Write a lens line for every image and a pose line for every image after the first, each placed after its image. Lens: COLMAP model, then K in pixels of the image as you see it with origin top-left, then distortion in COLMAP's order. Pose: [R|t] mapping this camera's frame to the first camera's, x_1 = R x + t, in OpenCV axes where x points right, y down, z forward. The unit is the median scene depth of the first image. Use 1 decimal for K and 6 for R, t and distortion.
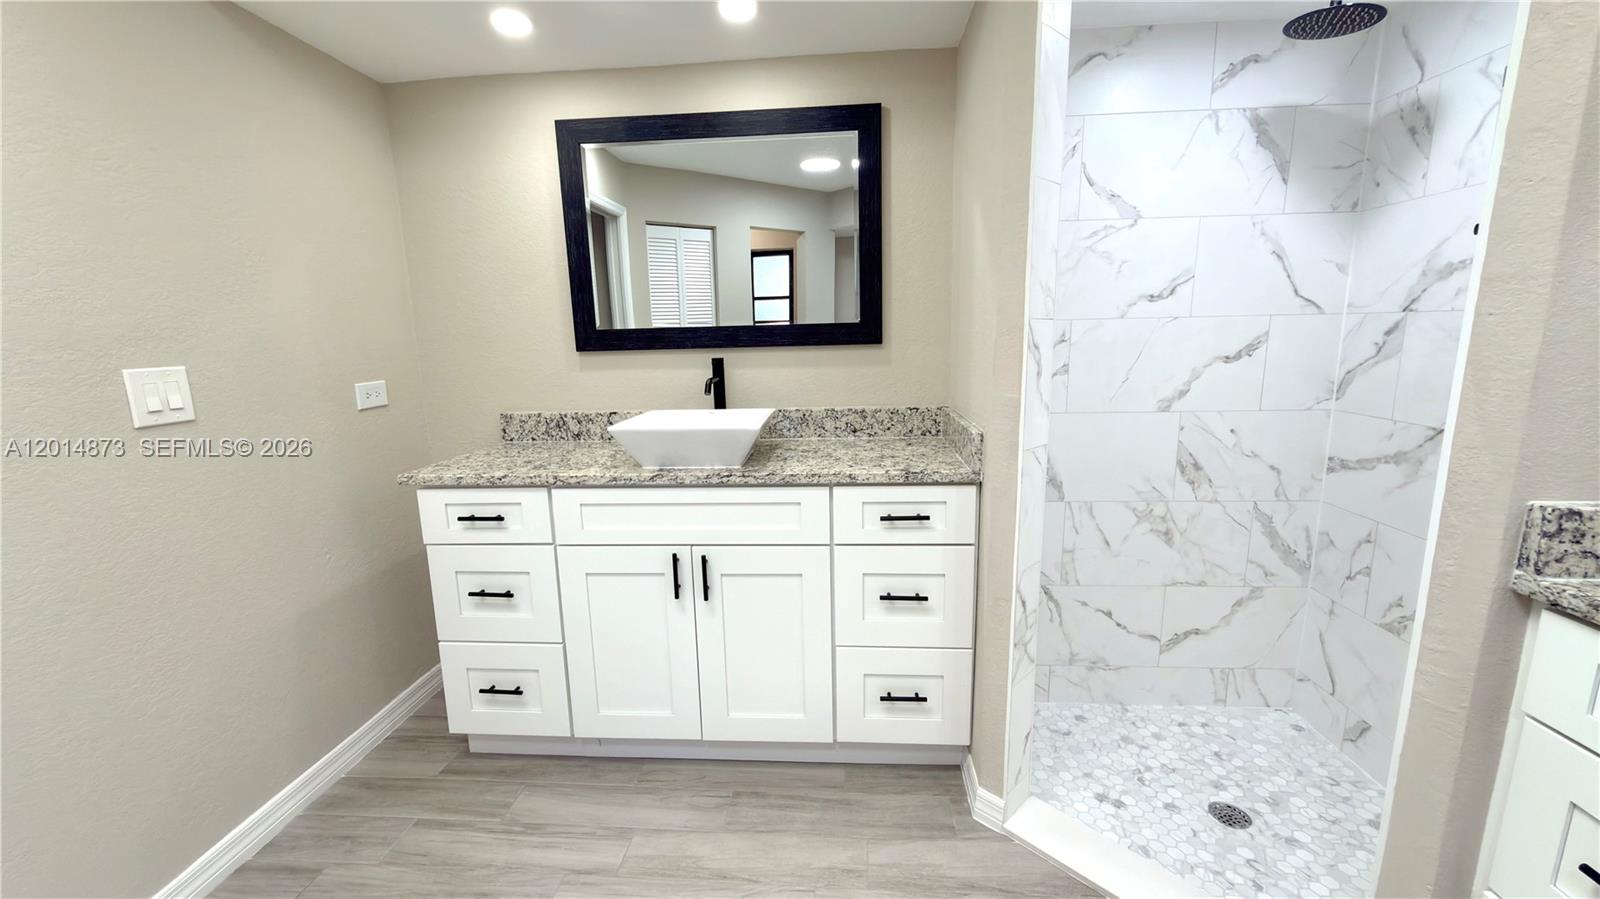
lens RADIAL K [[635.2, 0, 799.0], [0, 635.2, 447.0], [0, 0, 1]] dist [-0.000304, -0.000005]
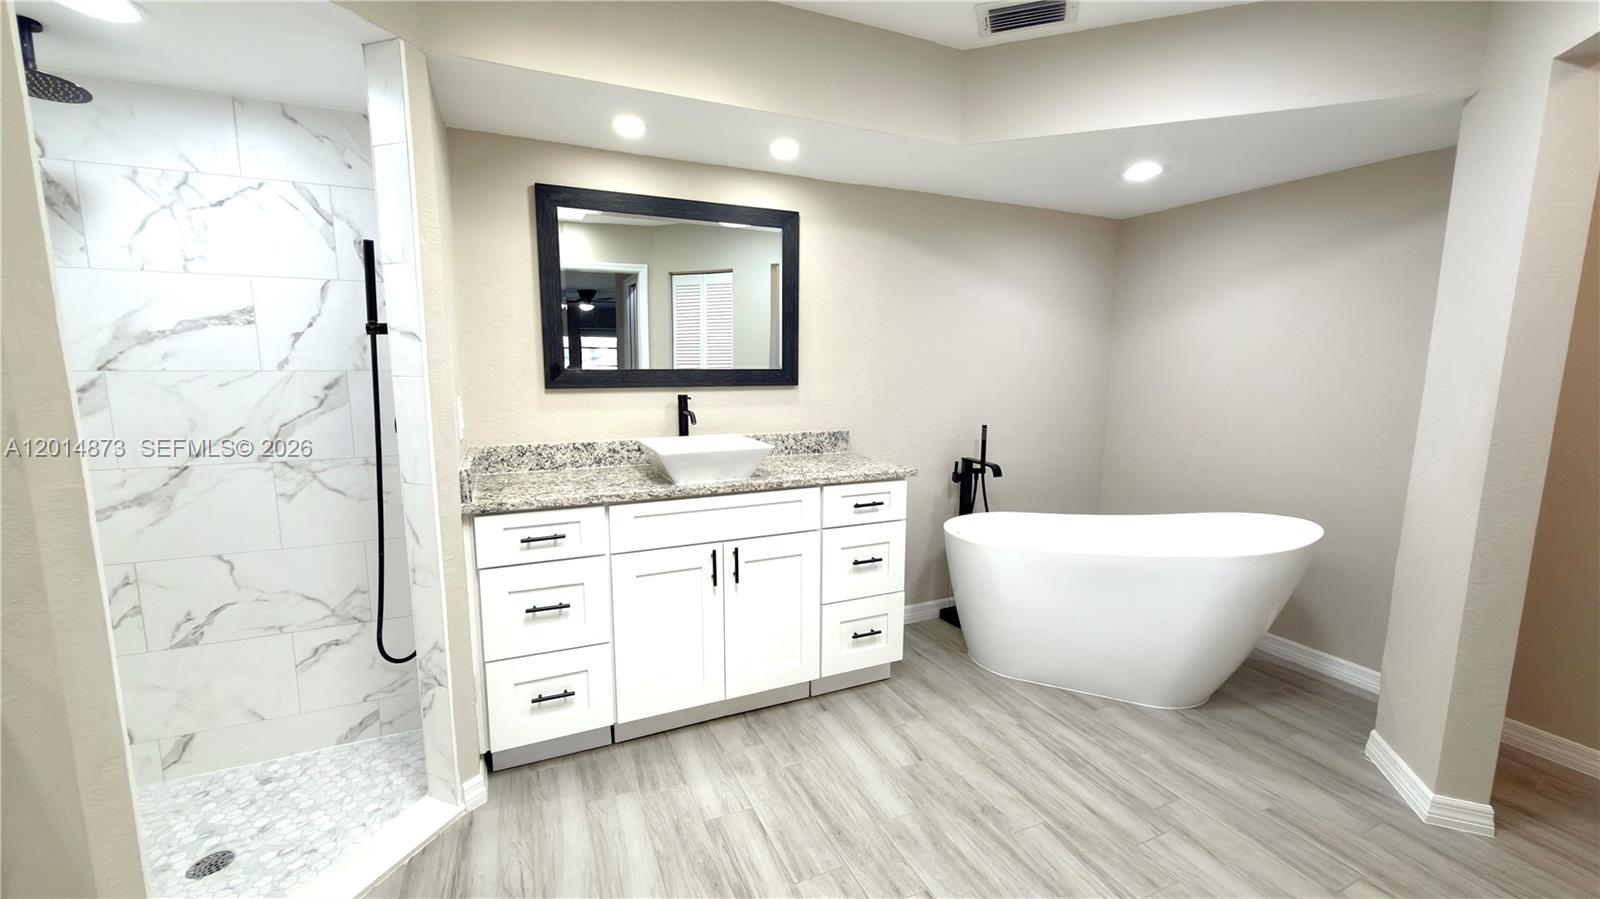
lens RADIAL K [[635.2, 0, 799.0], [0, 635.2, 447.0], [0, 0, 1]] dist [-0.000304, -0.000005]
pose [[-0.480911, -0.103744, 0.870610, -0.596653], [0.164175, 0.964756, 0.205650, -0.117100], [-0.861262, 0.241832, -0.446929, 0.499902]]
